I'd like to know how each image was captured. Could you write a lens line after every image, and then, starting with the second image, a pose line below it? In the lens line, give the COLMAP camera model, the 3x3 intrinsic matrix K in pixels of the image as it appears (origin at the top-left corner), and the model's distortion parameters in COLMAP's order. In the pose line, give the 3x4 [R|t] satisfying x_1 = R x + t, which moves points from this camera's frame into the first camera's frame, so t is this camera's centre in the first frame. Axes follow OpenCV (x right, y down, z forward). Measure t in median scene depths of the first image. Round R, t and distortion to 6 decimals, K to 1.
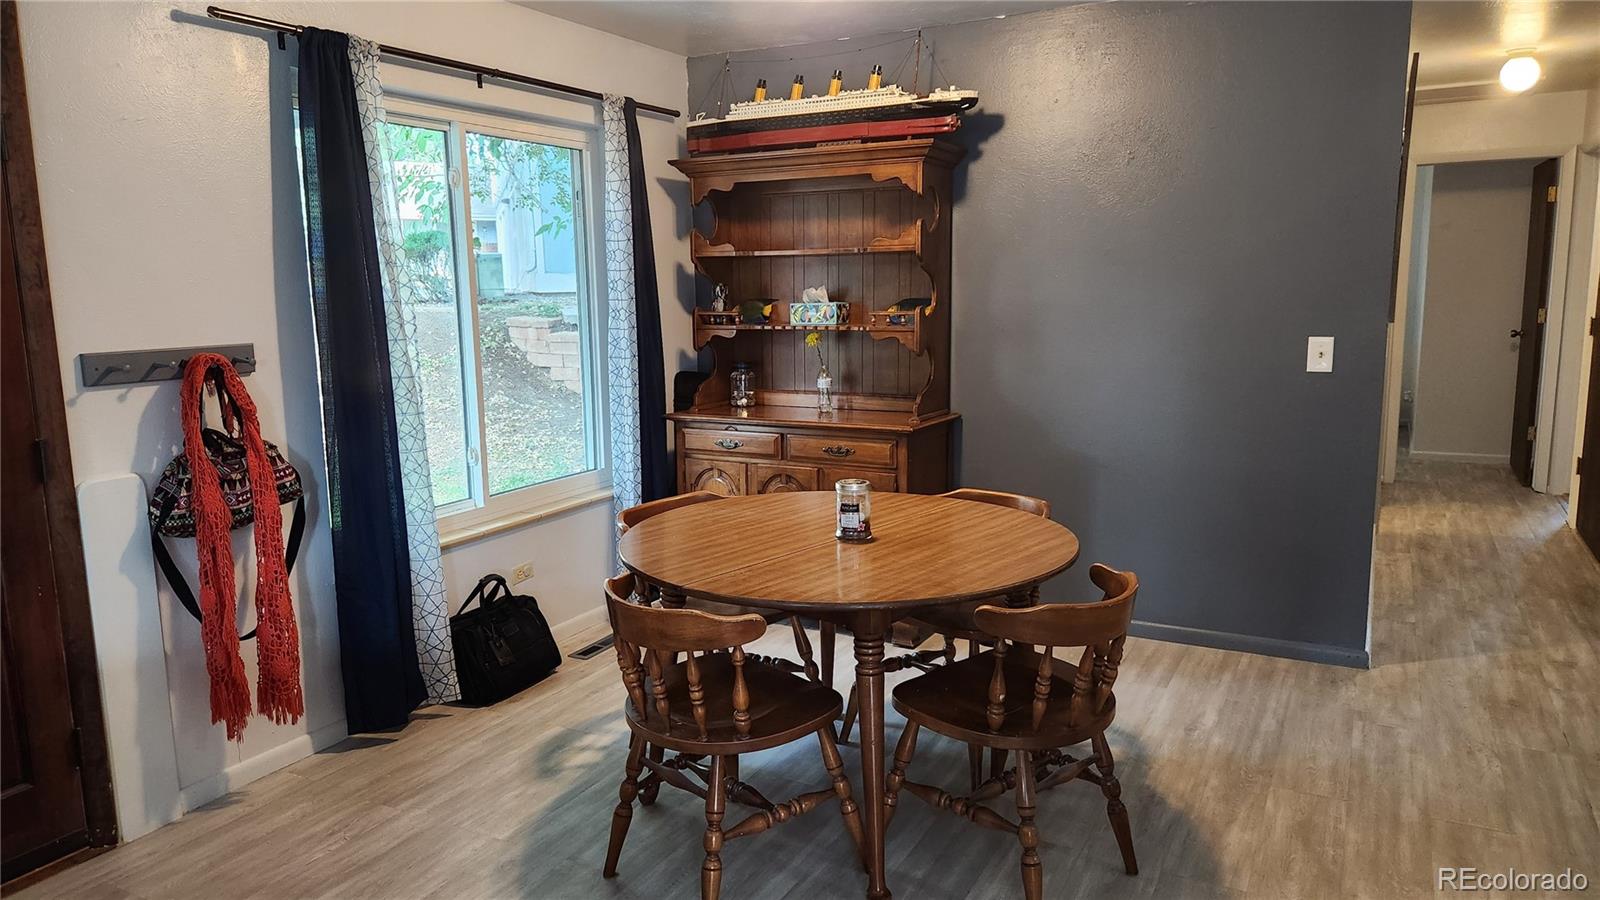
lens RADIAL K [[1069.8, 0, 792.5], [0, 1069.8, 448.5], [0, 0, 1]] dist [0.084279, -0.082313]
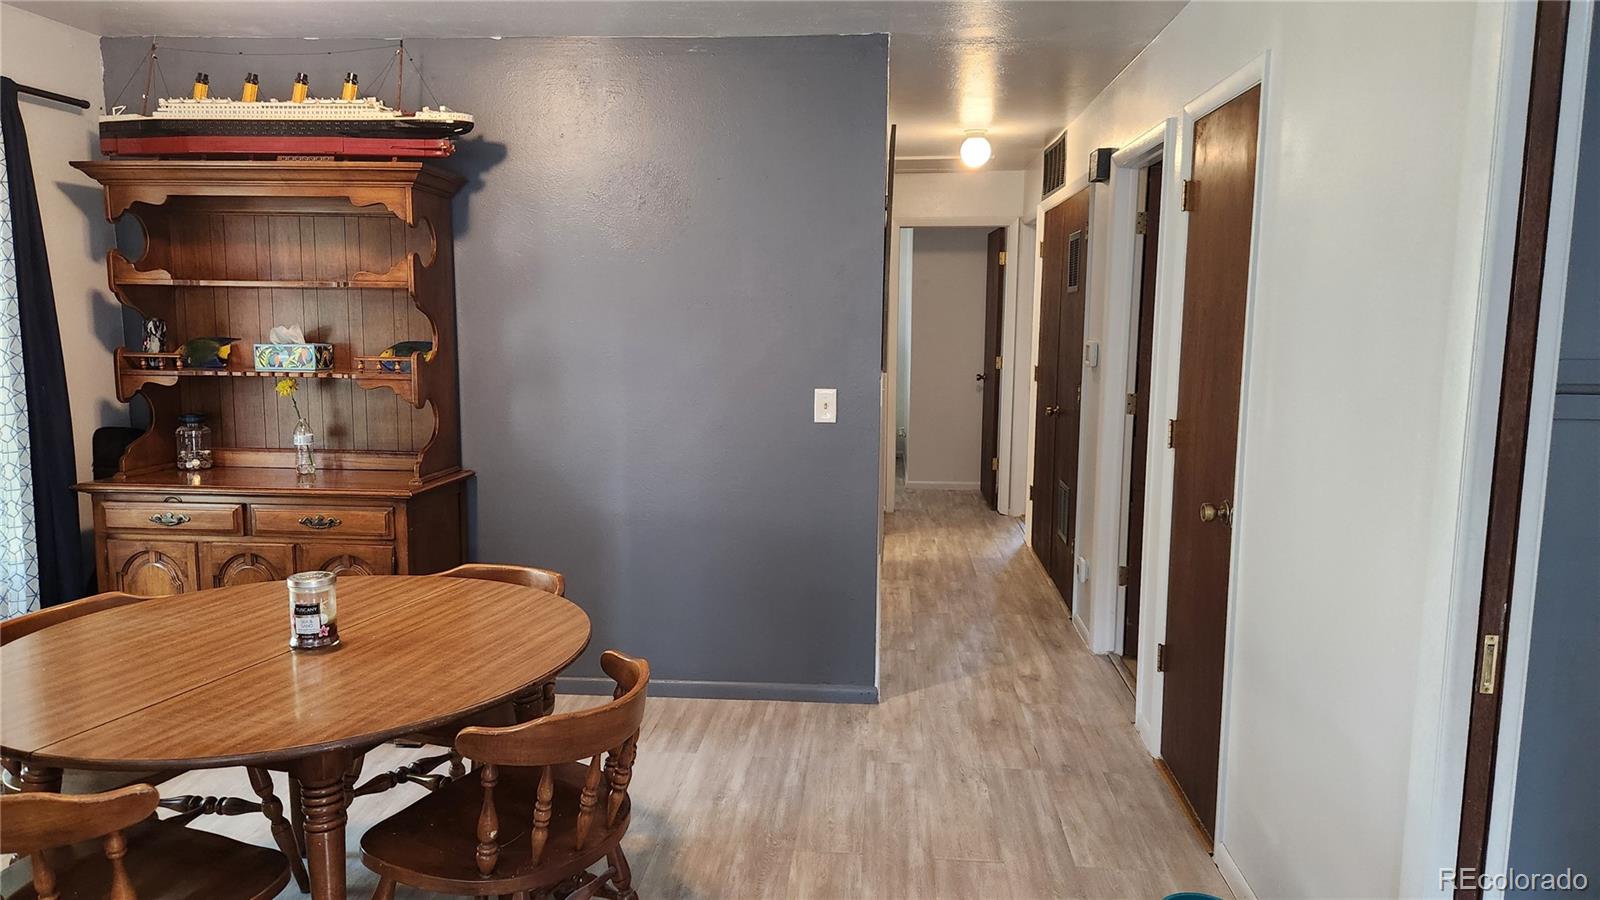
lens RADIAL K [[1069.8, 0, 796.6], [0, 1069.8, 451.8], [0, 0, 1]] dist [0.084279, -0.082313]
pose [[0.915273, -0.028199, 0.401845, 0.044702], [0.038644, 0.999093, -0.017908, -0.022920], [-0.400975, 0.031919, 0.915533, 0.070929]]
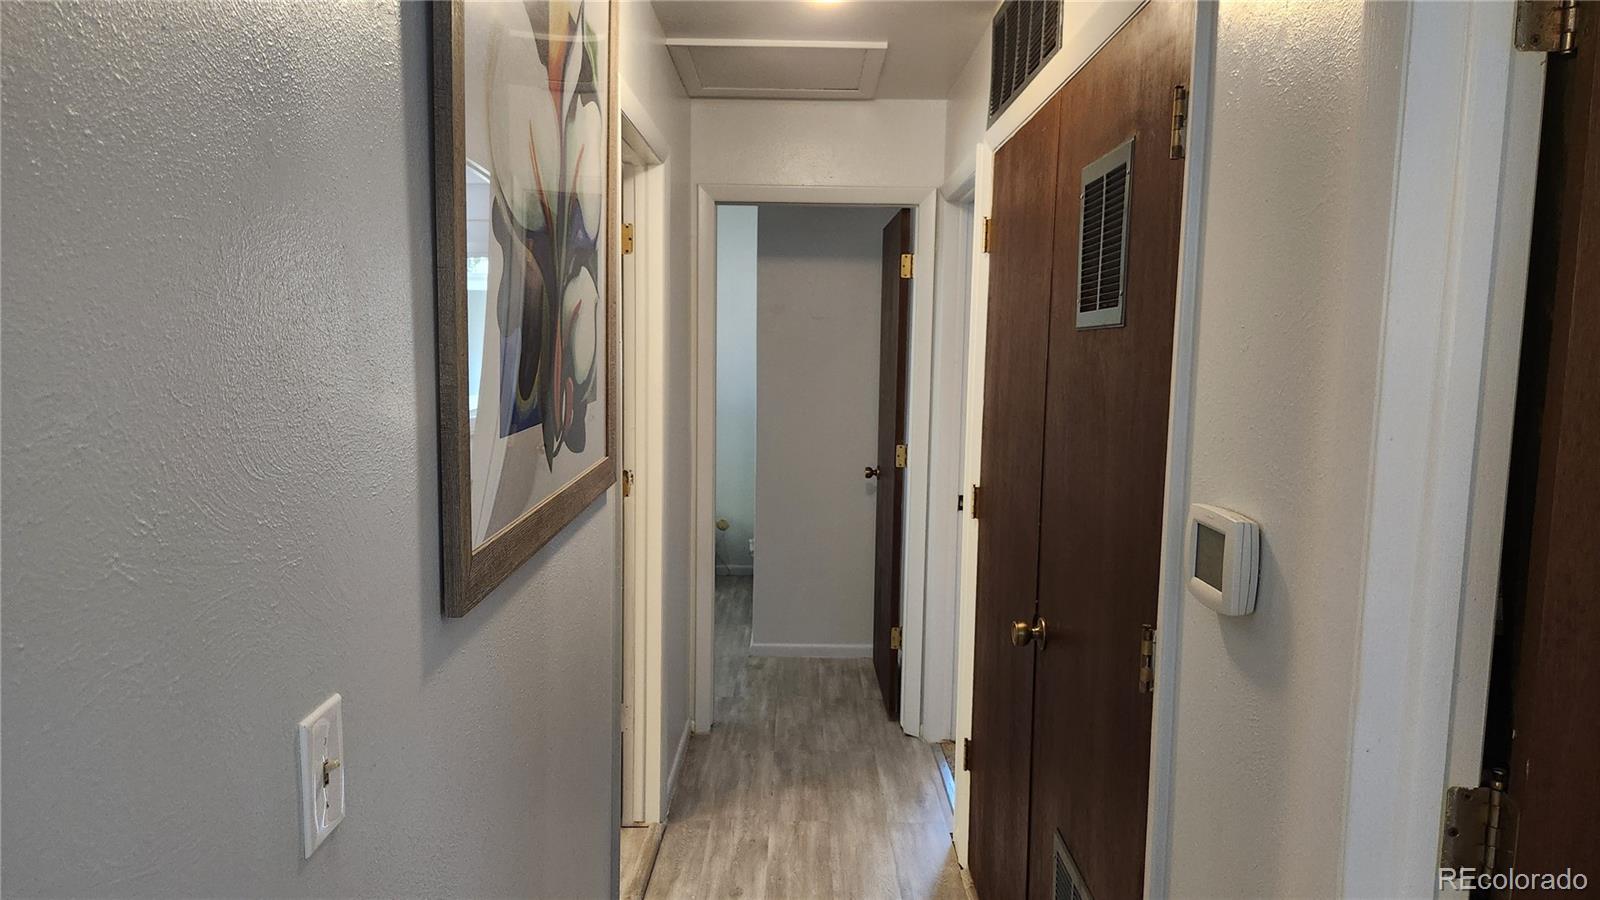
lens RADIAL K [[1069.8, 0, 804.8], [0, 1069.8, 462.1], [0, 0, 1]] dist [0.084279, -0.082313]
pose [[0.876579, -0.015986, 0.480992, 0.527750], [0.039200, 0.998499, -0.038255, -0.150752], [-0.479658, 0.052388, 0.875890, 0.753794]]
